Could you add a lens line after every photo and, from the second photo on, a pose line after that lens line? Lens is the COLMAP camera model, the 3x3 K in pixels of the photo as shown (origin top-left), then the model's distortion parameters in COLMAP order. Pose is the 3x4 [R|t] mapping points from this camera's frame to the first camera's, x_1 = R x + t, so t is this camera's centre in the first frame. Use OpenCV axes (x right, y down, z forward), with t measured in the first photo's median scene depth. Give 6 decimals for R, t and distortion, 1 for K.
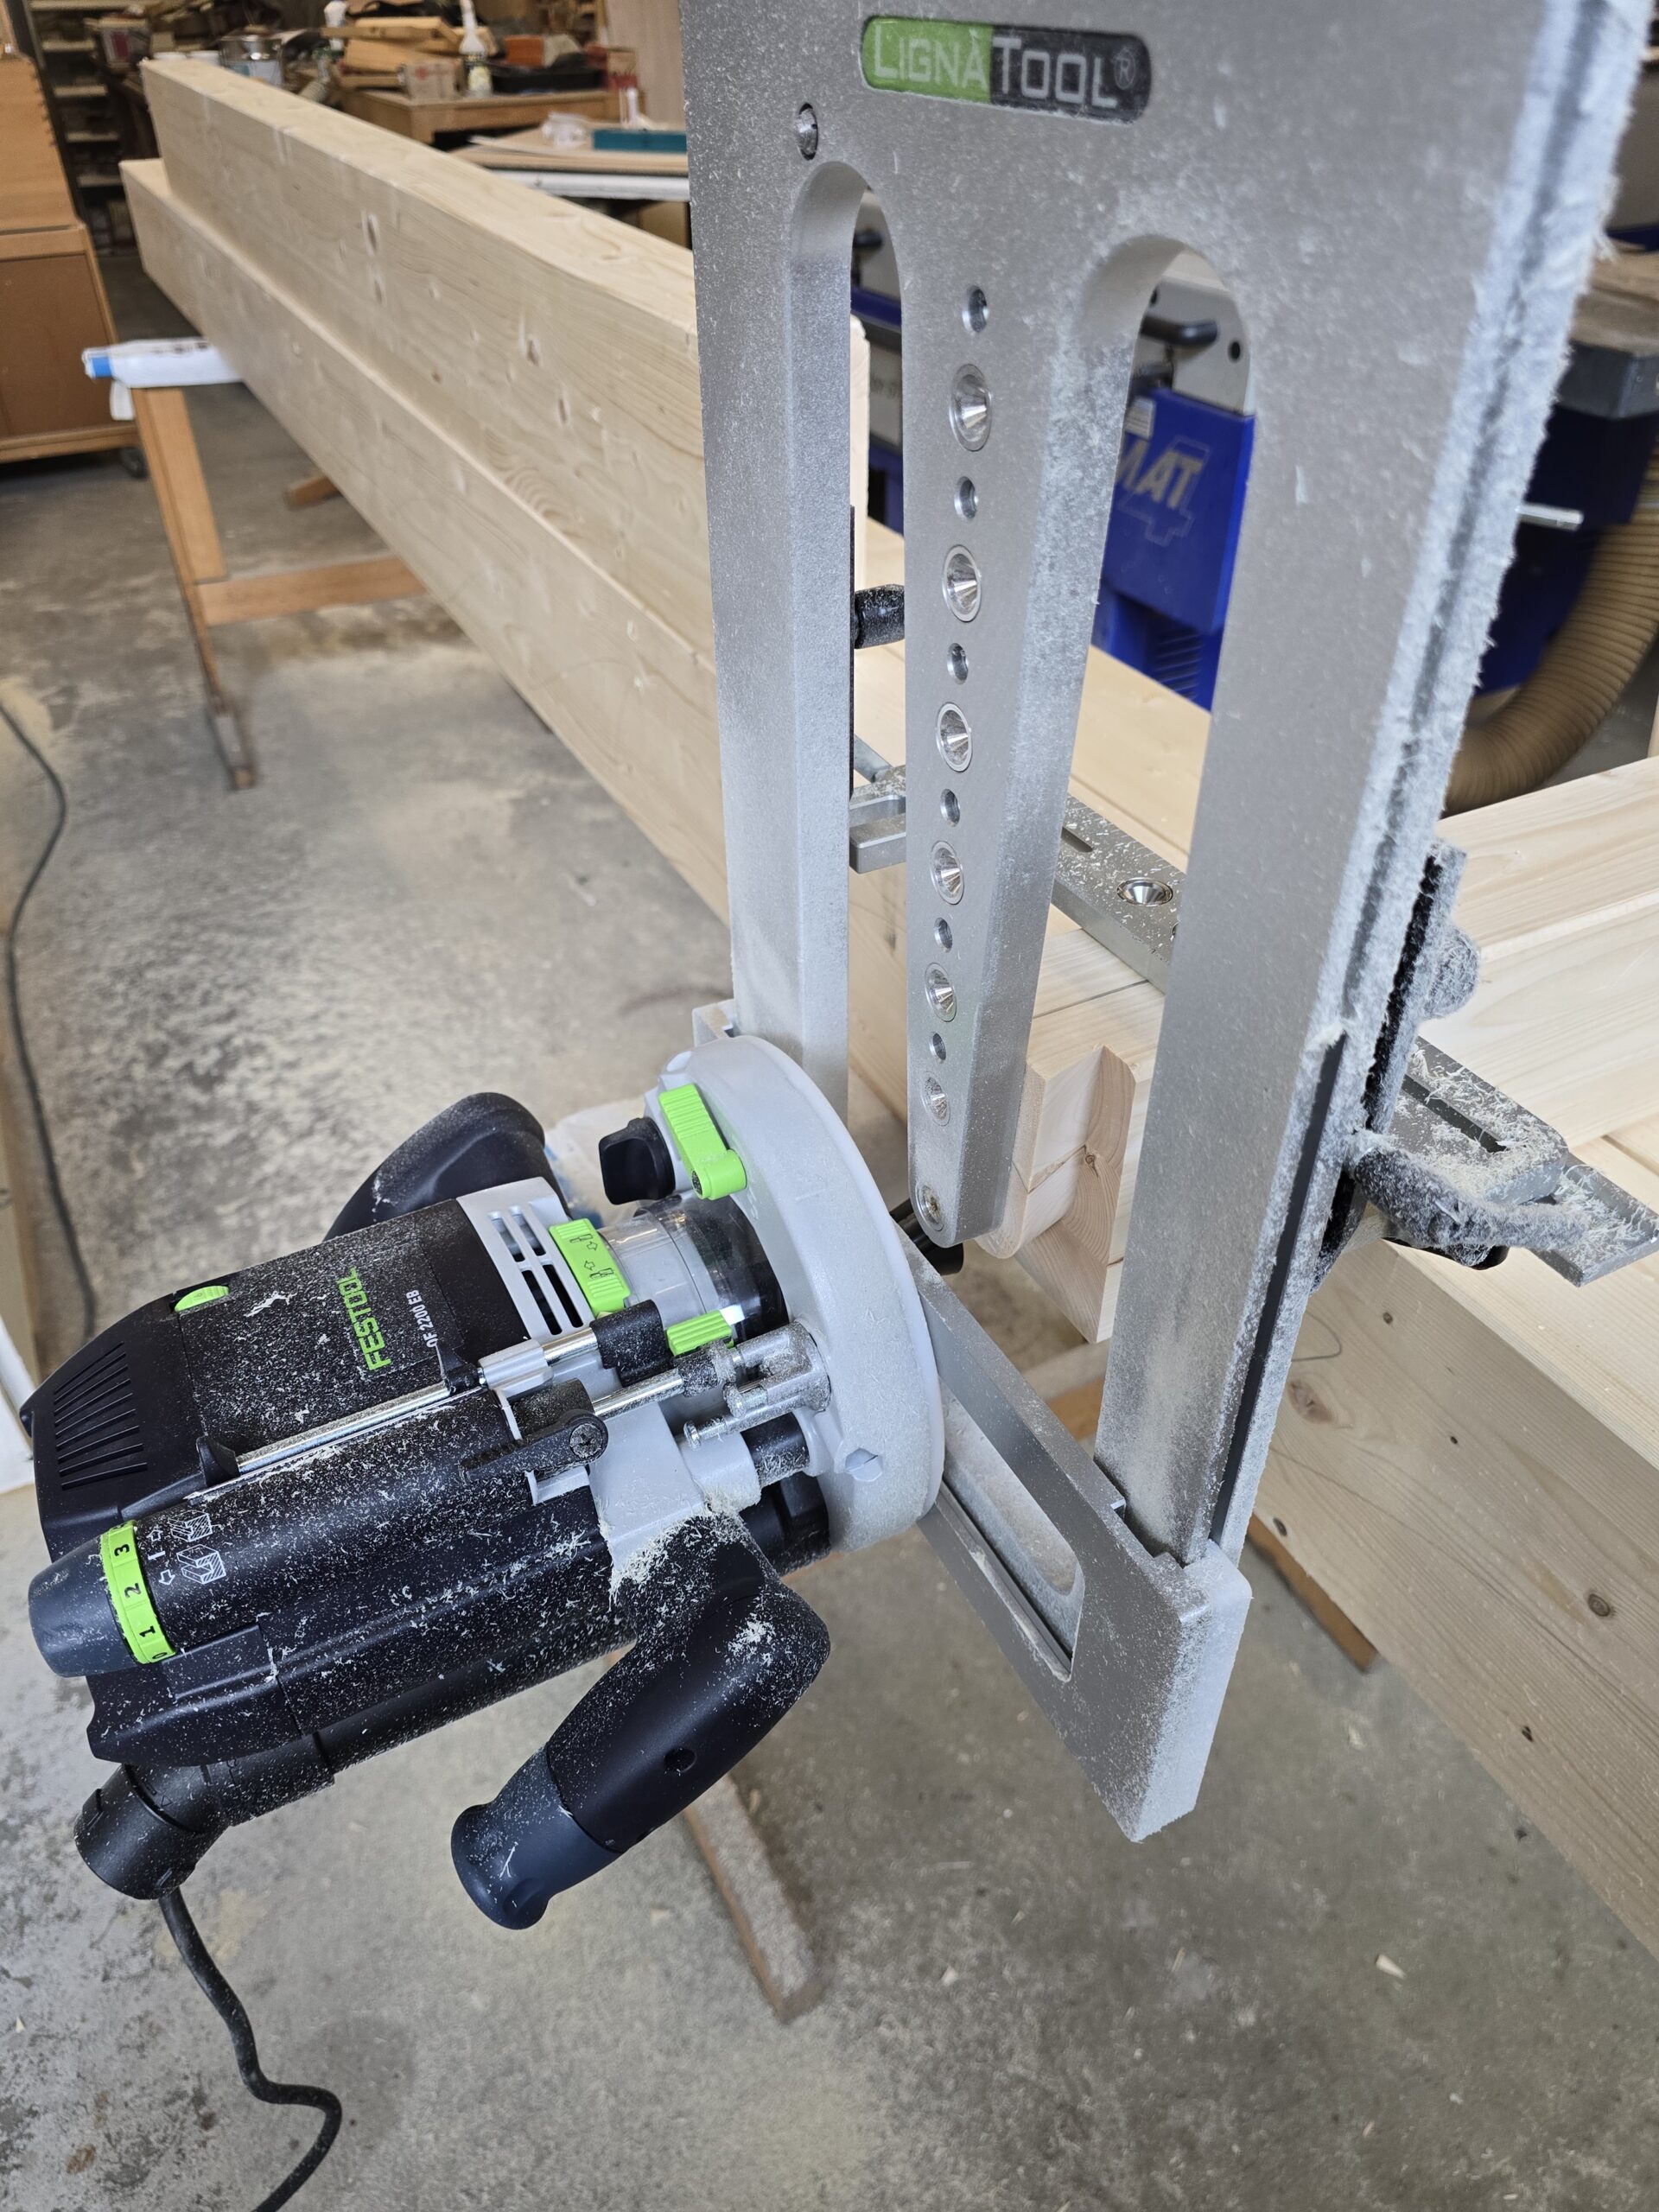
lens RADIAL K [[1503.3, 0, 827.6], [0, 1503.3, 1111.8], [0, 0, 1]] dist [0.020463, -0.028043]
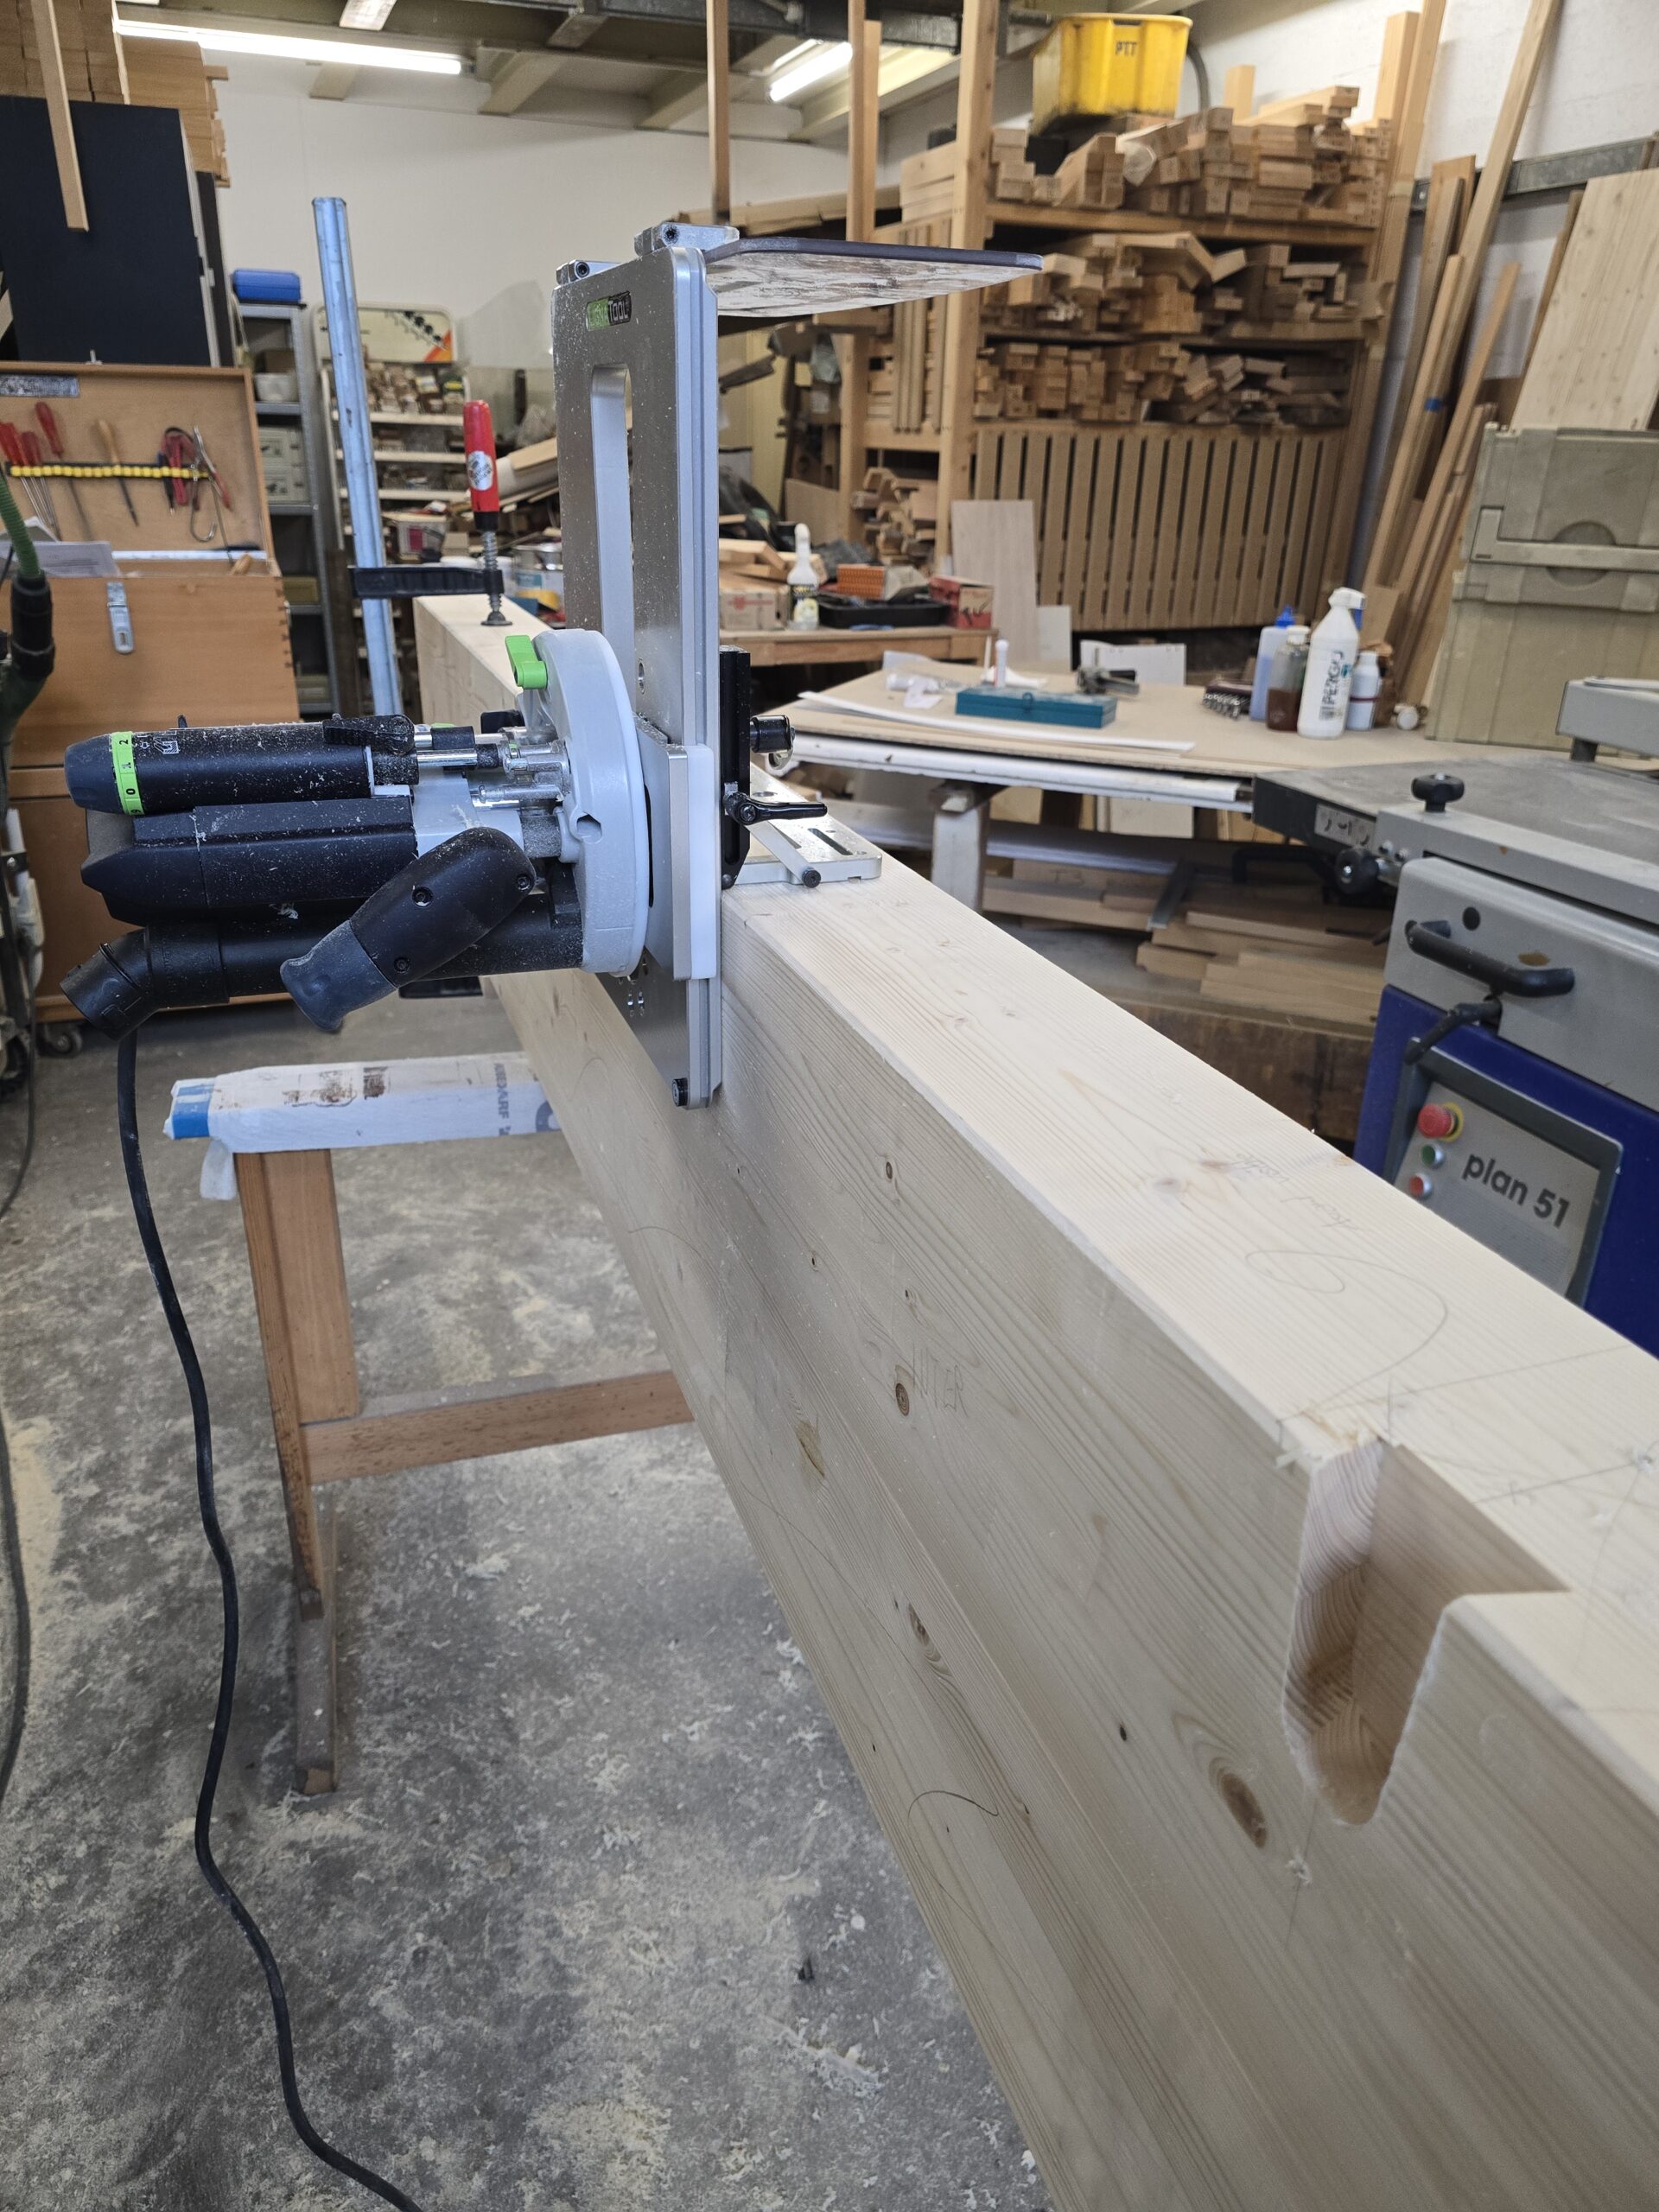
lens RADIAL K [[1503.3, 0, 831.6], [0, 1503.3, 1112.0], [0, 0, 1]] dist [0.020463, -0.028043]
pose [[0.990380, 0.082920, -0.110781, -0.100392], [-0.107821, 0.964218, -0.242194, -0.214605], [0.086734, 0.251809, 0.963883, 0.265029]]
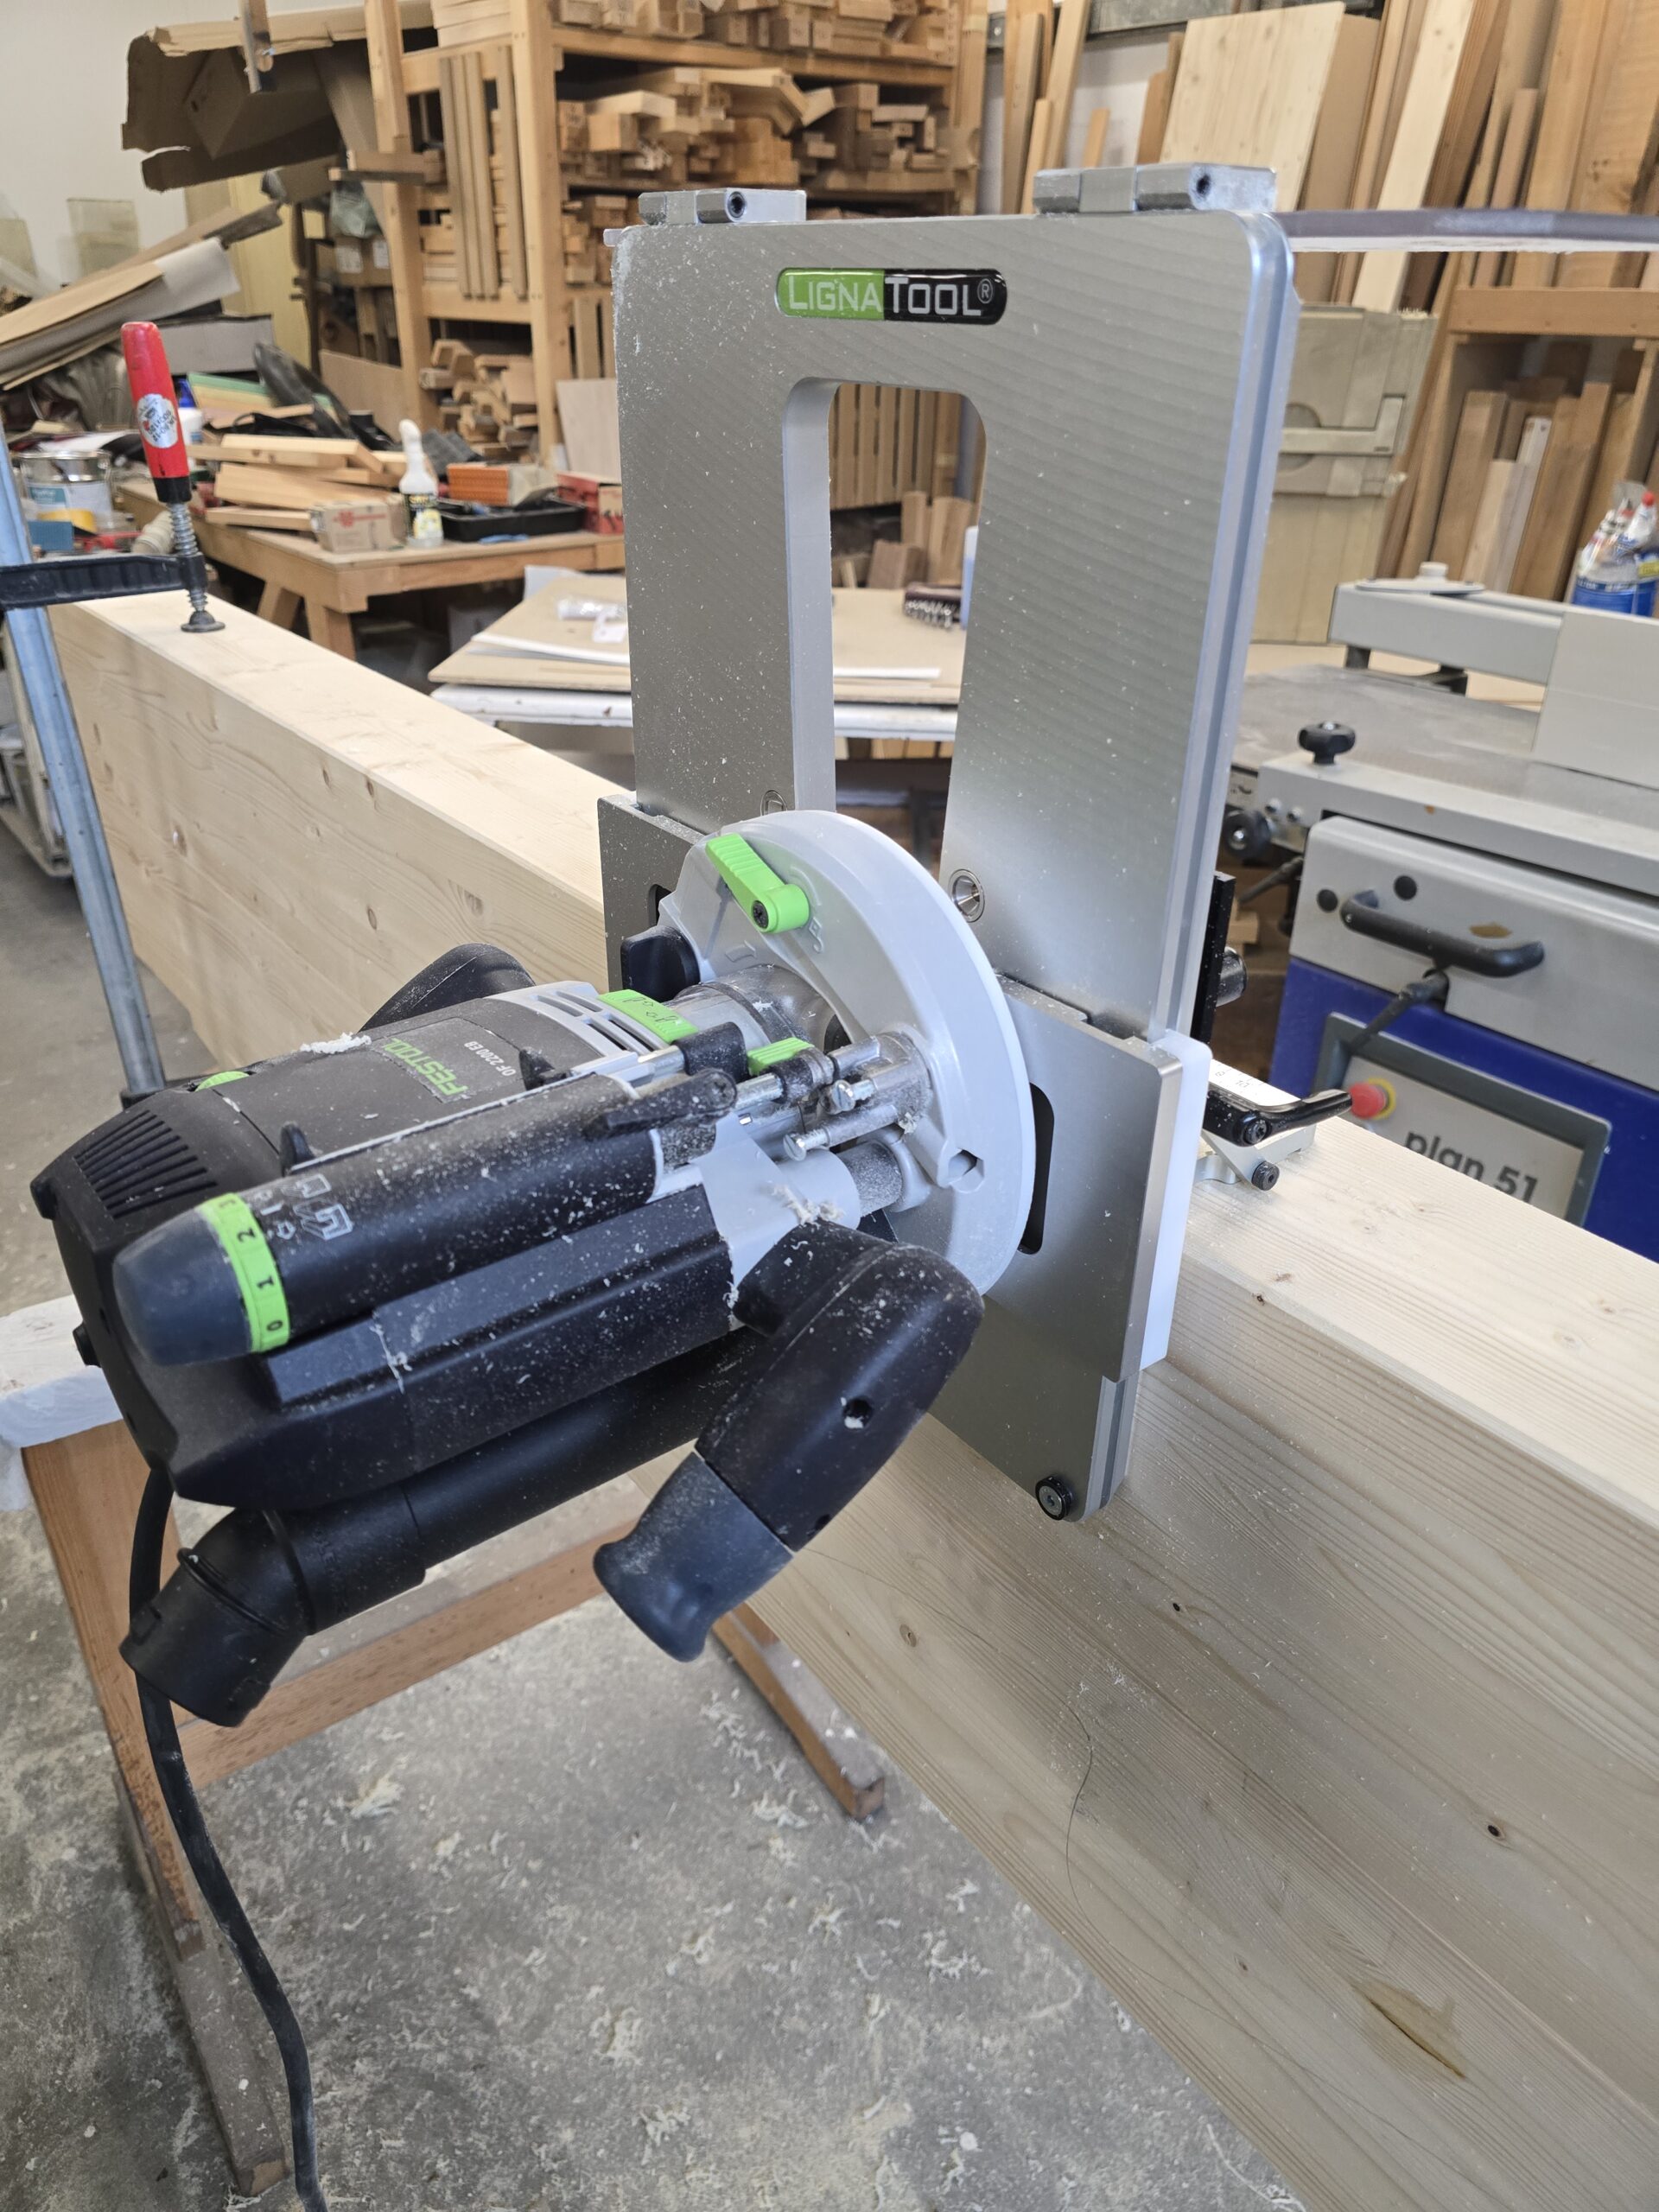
lens RADIAL K [[1503.3, 0, 820.5], [0, 1503.3, 1120.8], [0, 0, 1]] dist [0.020463, -0.028043]
pose [[0.985035, -0.066150, 0.159152, -0.176465], [0.091454, 0.983303, -0.157329, -0.272447], [-0.146087, 0.169529, 0.974638, 0.318195]]
